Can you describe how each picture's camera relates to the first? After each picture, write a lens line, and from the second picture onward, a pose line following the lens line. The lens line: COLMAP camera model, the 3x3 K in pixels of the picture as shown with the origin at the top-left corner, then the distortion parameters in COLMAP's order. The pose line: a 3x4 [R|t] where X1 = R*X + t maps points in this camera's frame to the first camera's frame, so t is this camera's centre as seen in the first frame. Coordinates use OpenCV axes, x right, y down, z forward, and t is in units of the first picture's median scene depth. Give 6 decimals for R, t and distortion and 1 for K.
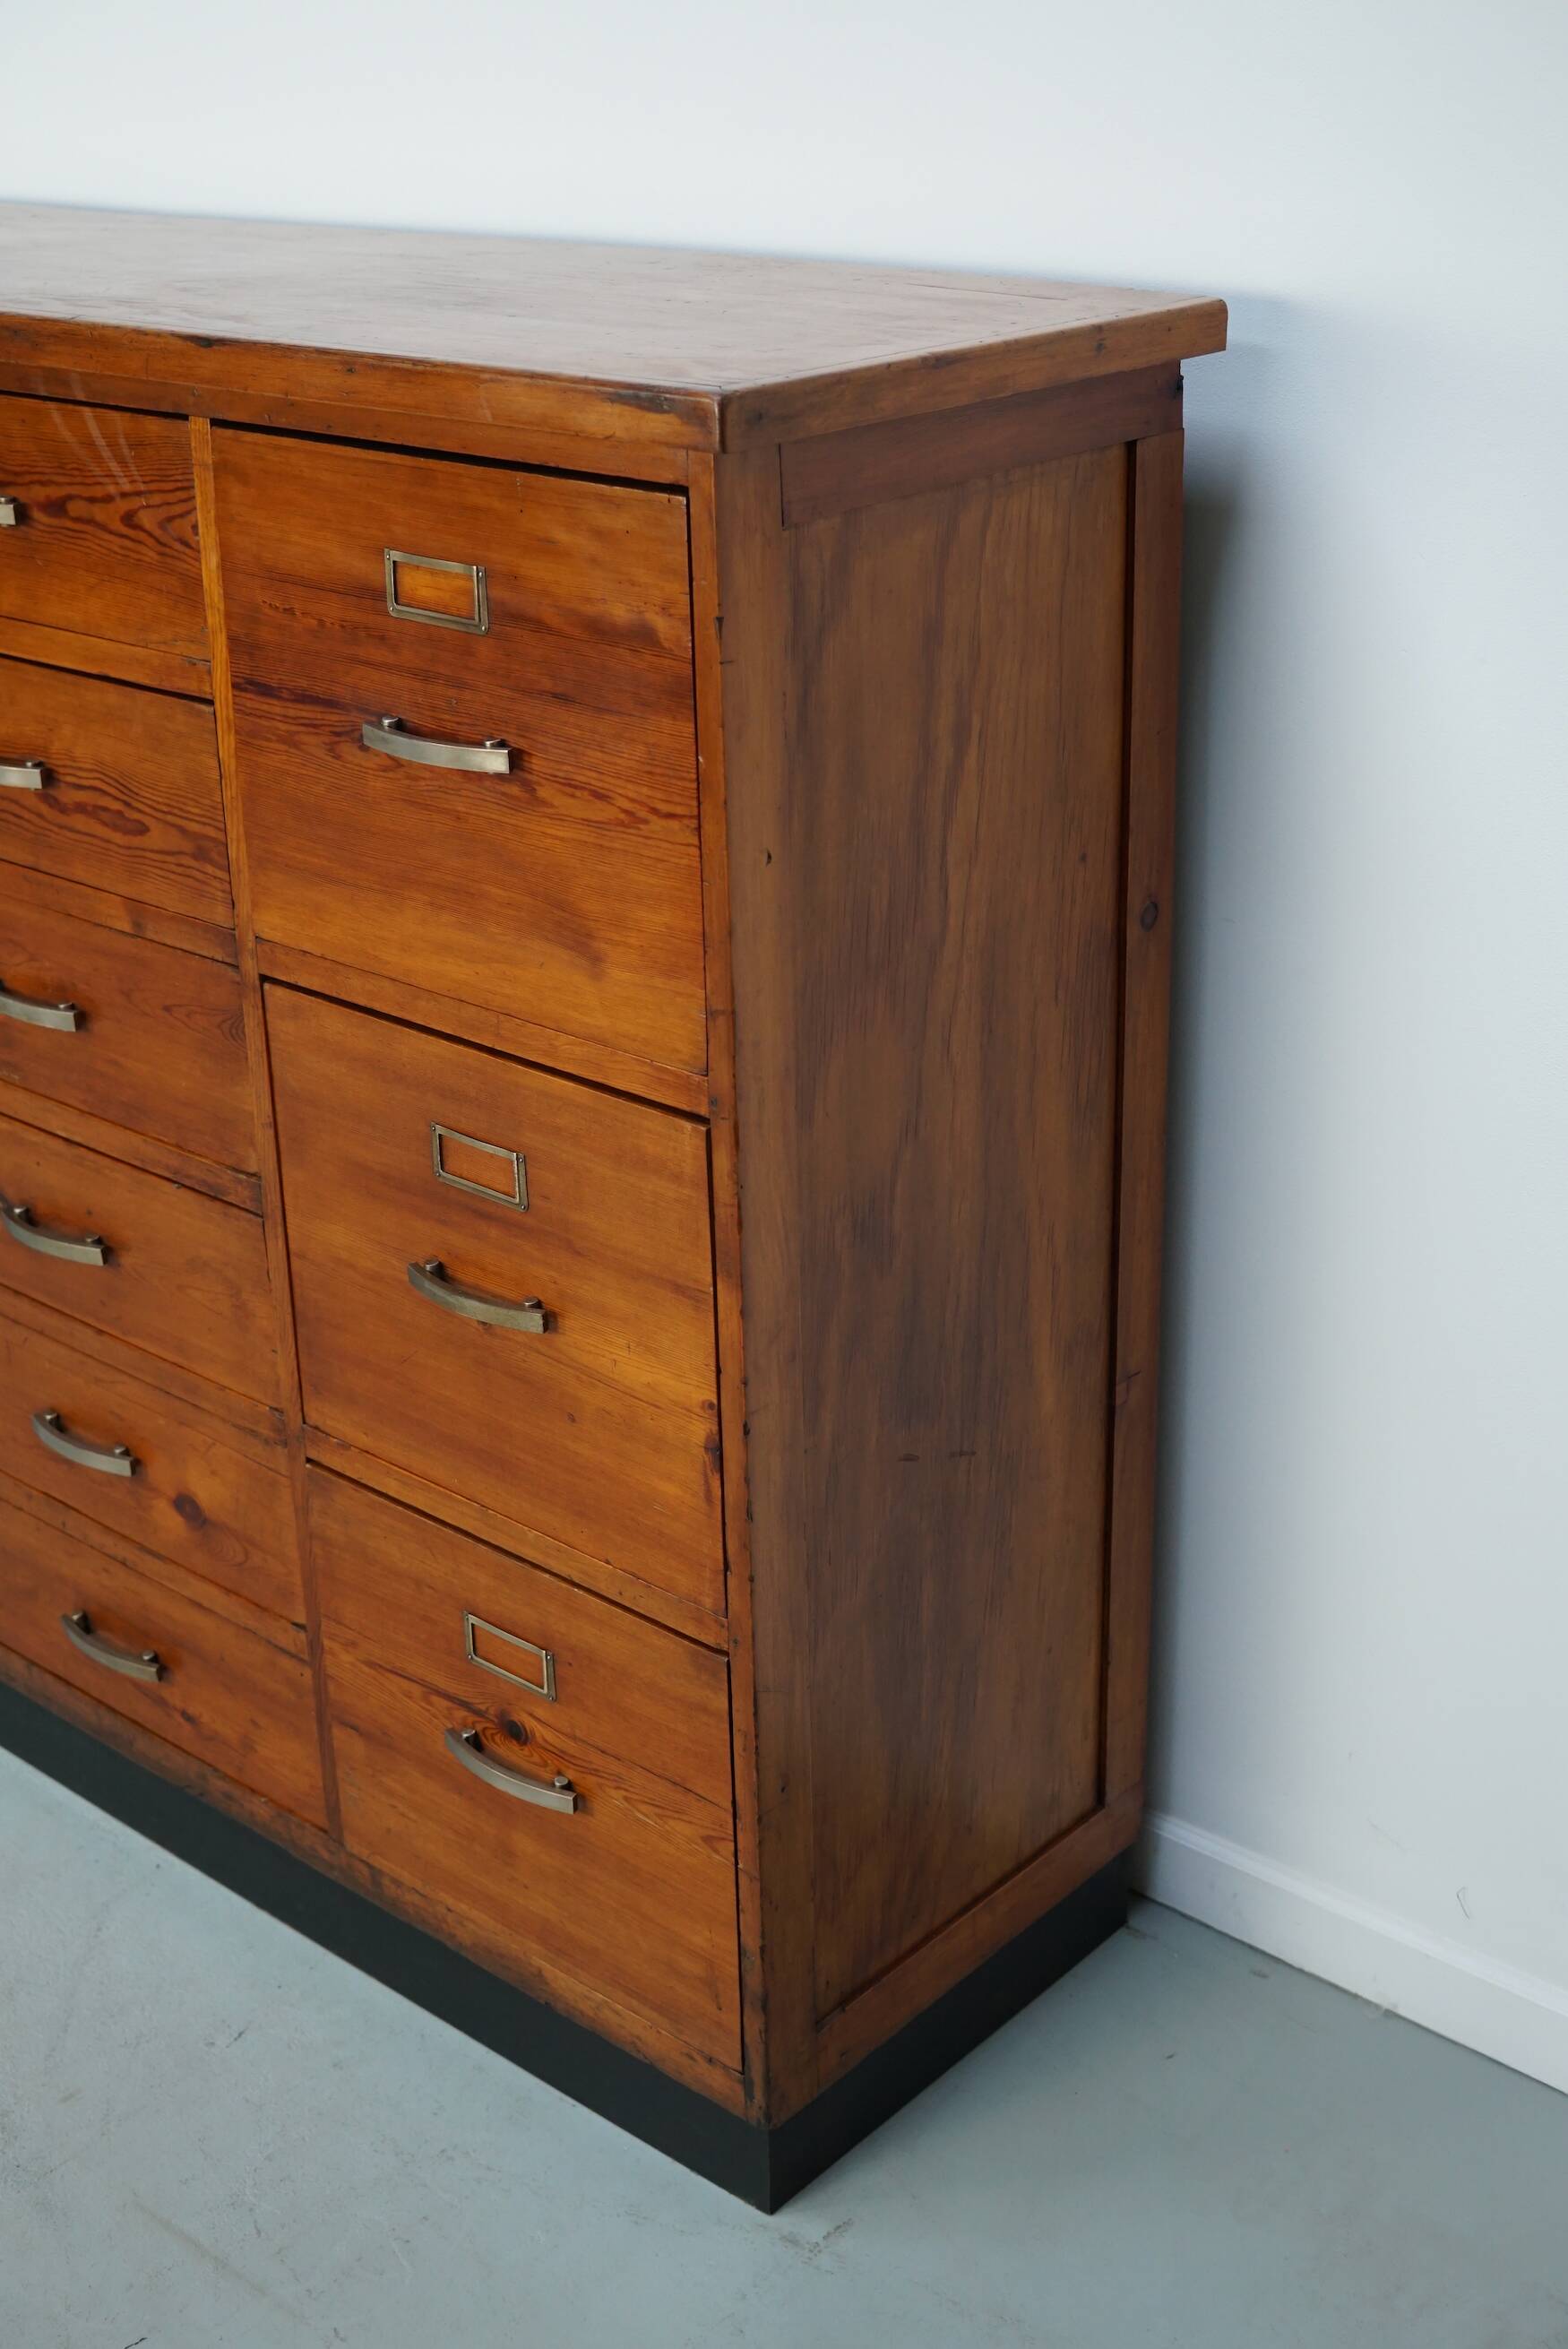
lens RADIAL K [[3013.4, 0, 774.1], [0, 3013.4, 1193.9], [0, 0, 1]] dist [-0.094715, 0.000000]
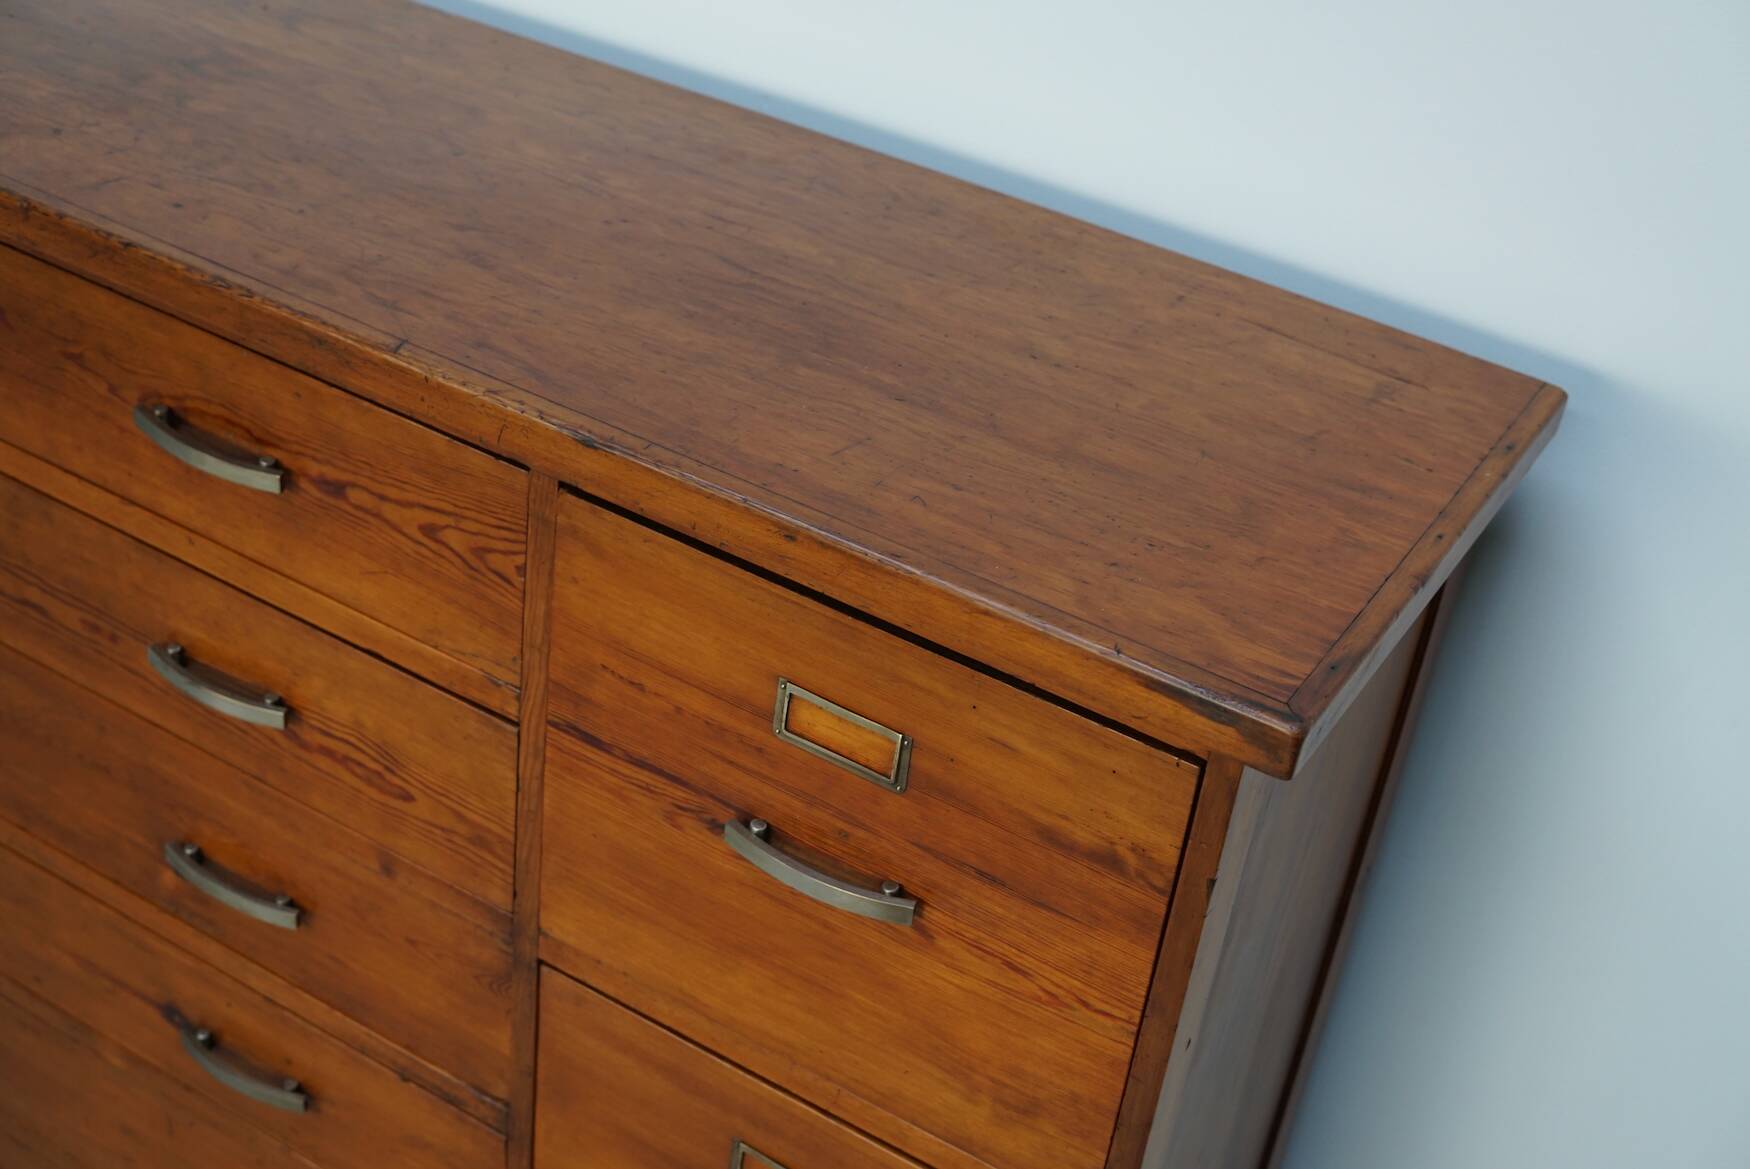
lens RADIAL K [[2245.2, 0, 866.5], [0, 2245.2, 600.3], [0, 0, 1]] dist [-0.094715, 0.000000]
pose [[0.974719, 0.012622, 0.223079, -0.235062], [-0.050470, 0.985037, 0.164788, -0.321271], [-0.217661, -0.171880, 0.960771, 0.292351]]
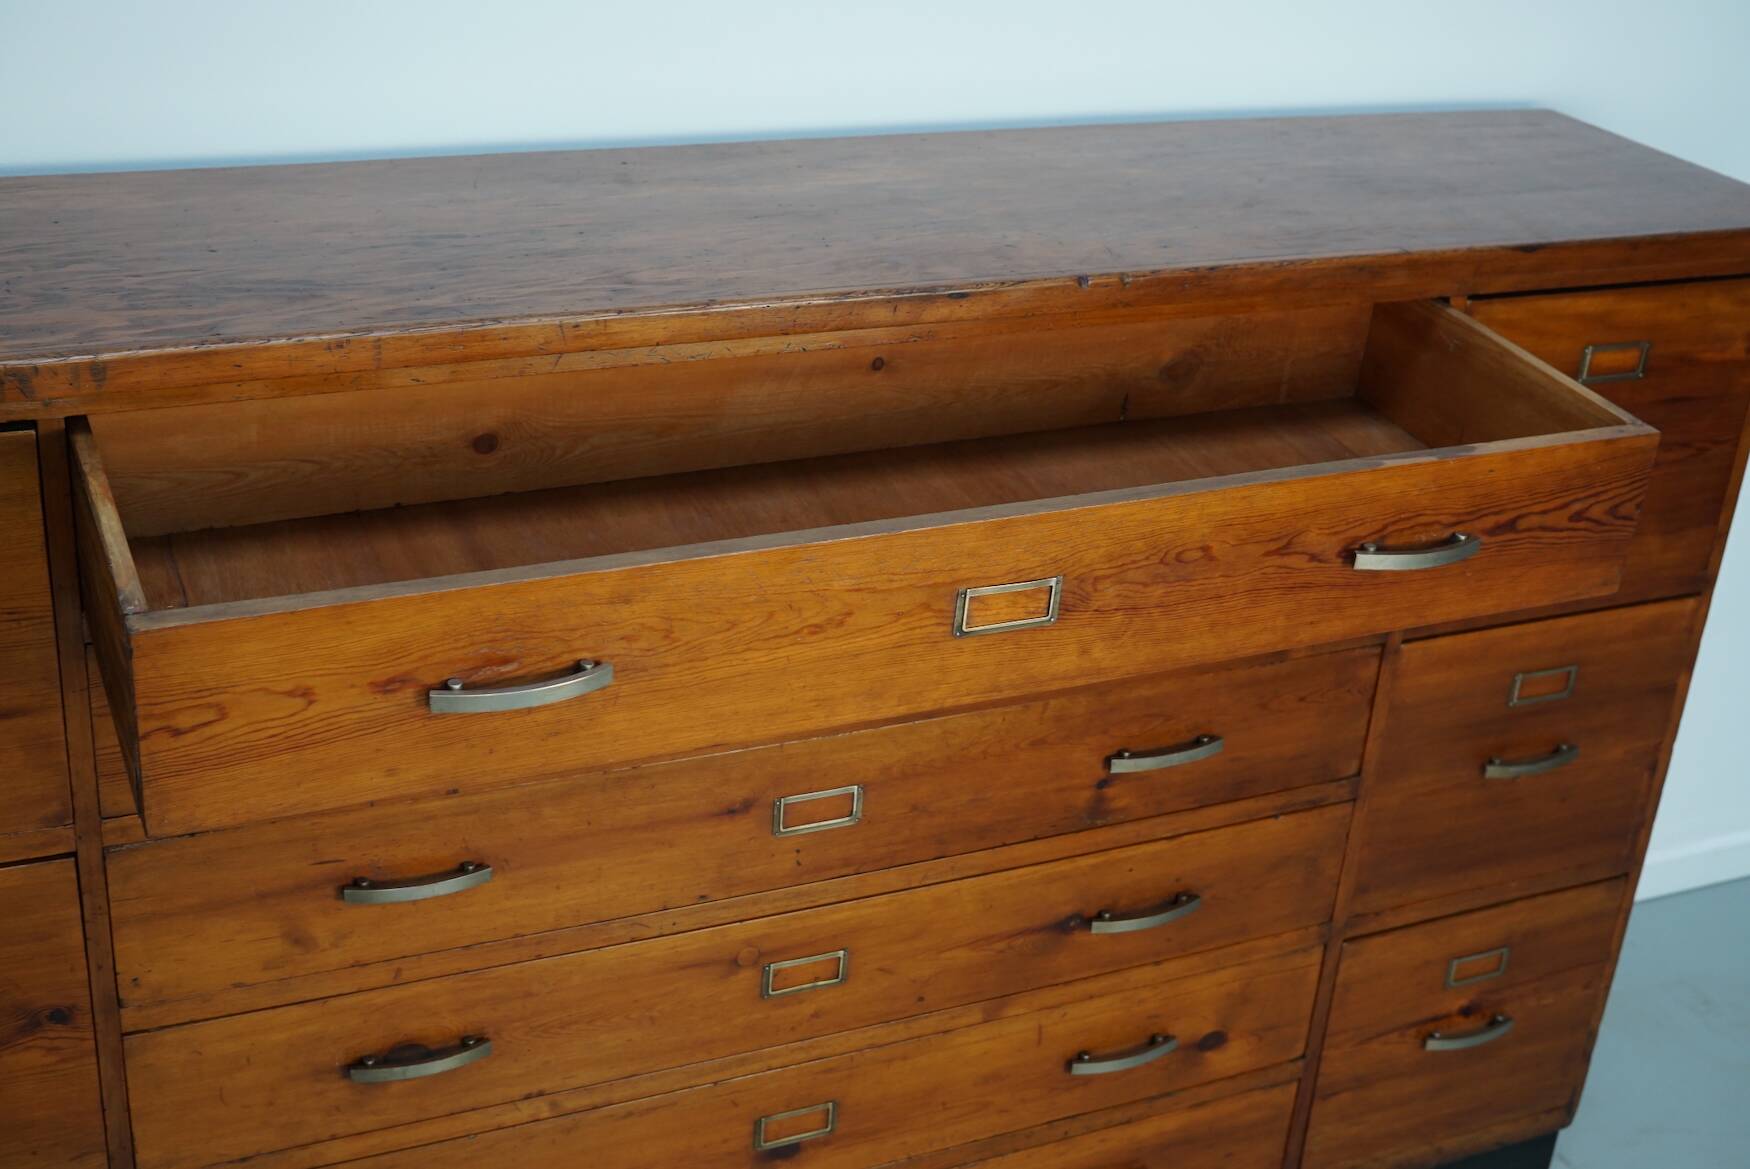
lens RADIAL K [[2245.2, 0, 869.2], [0, 2245.2, 587.5], [0, 0, 1]] dist [-0.094715, 0.000000]
pose [[0.410101, -0.350853, 0.841855, -1.242396], [0.296029, 0.924277, 0.240996, -0.456959], [-0.862661, 0.150381, 0.482909, 0.692922]]
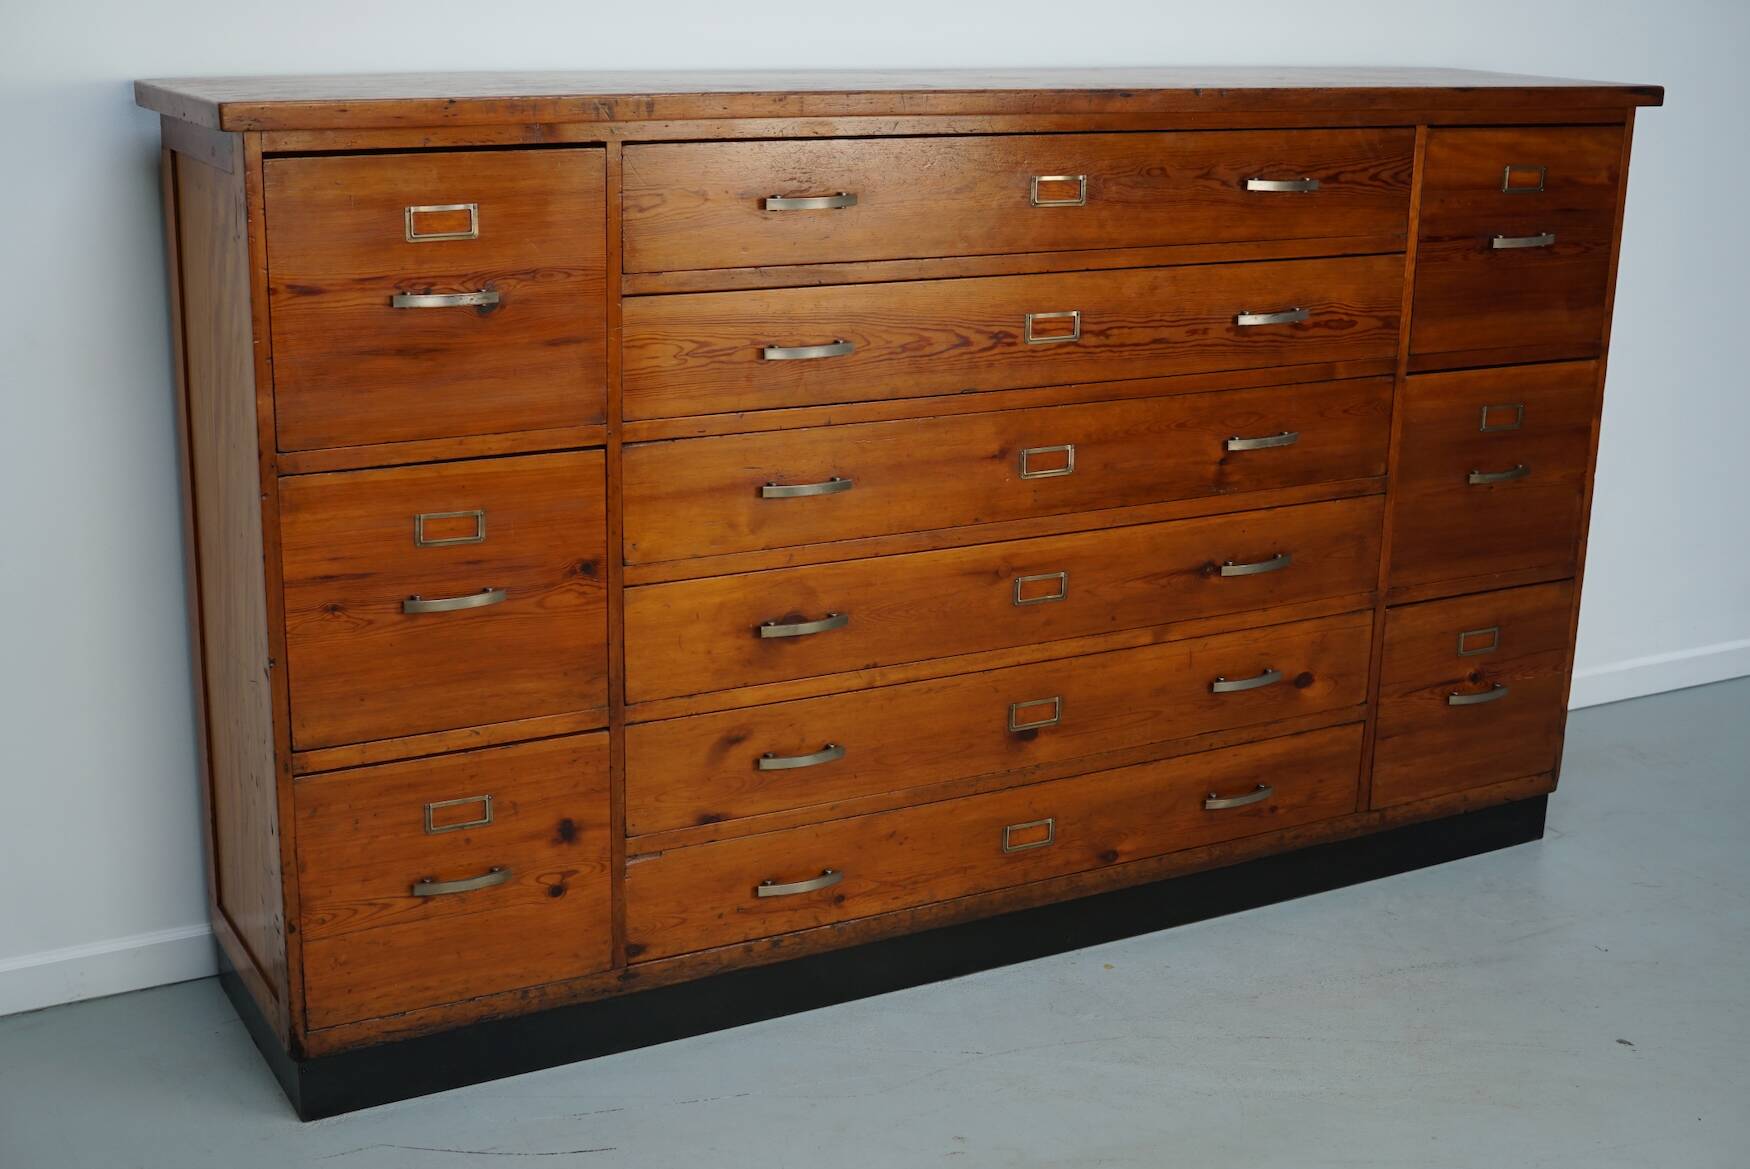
lens RADIAL K [[2245.2, 0, 882.8], [0, 2245.2, 583.9], [0, 0, 1]] dist [-0.094715, 0.000000]
pose [[0.334403, -0.233853, 0.912955, -1.892413], [0.351685, 0.929712, 0.109328, -0.250243], [-0.874353, 0.284514, 0.393141, 0.741842]]
